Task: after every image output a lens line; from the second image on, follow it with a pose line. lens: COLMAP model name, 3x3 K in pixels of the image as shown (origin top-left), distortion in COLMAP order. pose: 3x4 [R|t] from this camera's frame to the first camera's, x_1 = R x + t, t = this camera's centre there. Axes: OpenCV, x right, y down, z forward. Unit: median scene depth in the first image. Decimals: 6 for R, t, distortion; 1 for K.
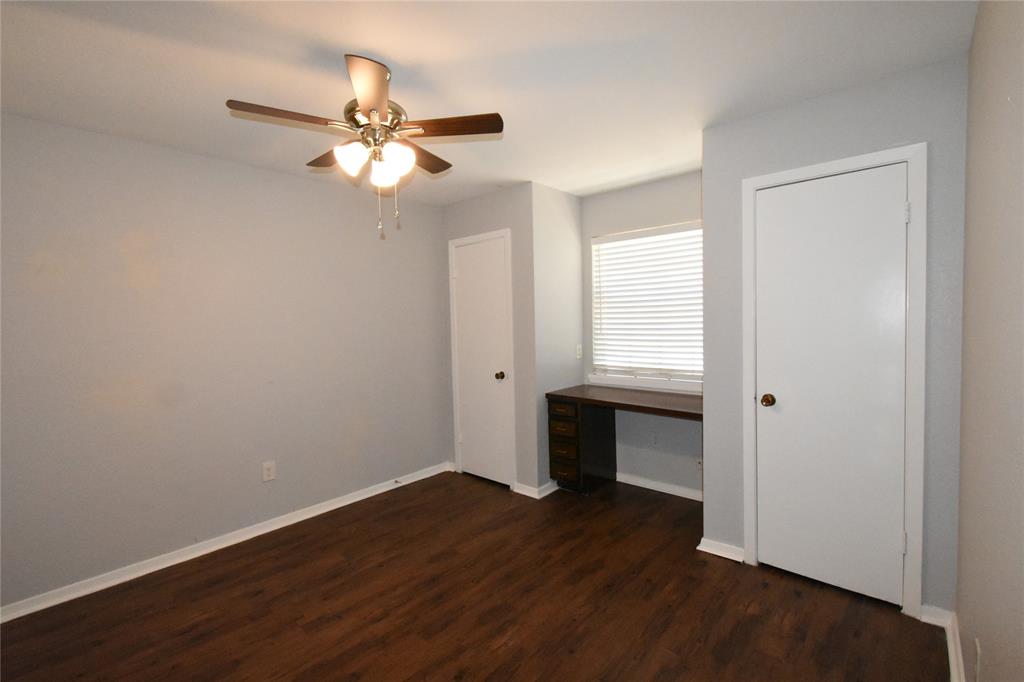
lens RADIAL K [[451.9, 0, 512.6], [0, 451.9, 343.0], [0, 0, 1]] dist [0.003278, -0.000946]
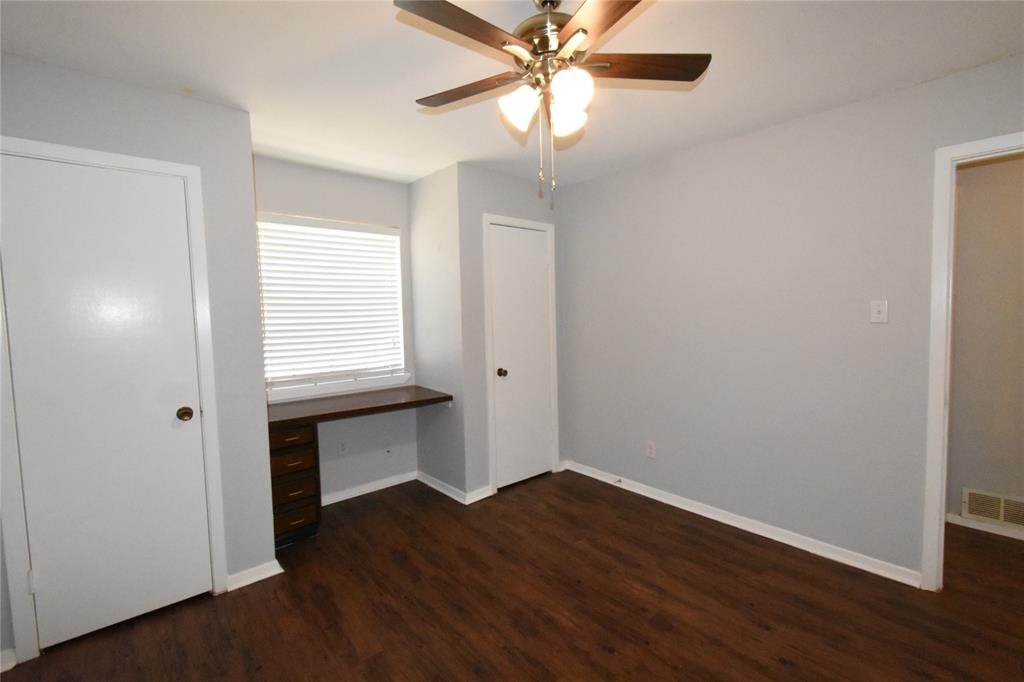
lens RADIAL K [[451.9, 0, 519.3], [0, 451.9, 339.7], [0, 0, 1]] dist [0.003278, -0.000946]
pose [[0.111477, -0.039423, 0.992985, -0.745082], [0.068745, 0.997125, 0.031870, -0.015793], [-0.991386, 0.064710, 0.113866, 0.673887]]
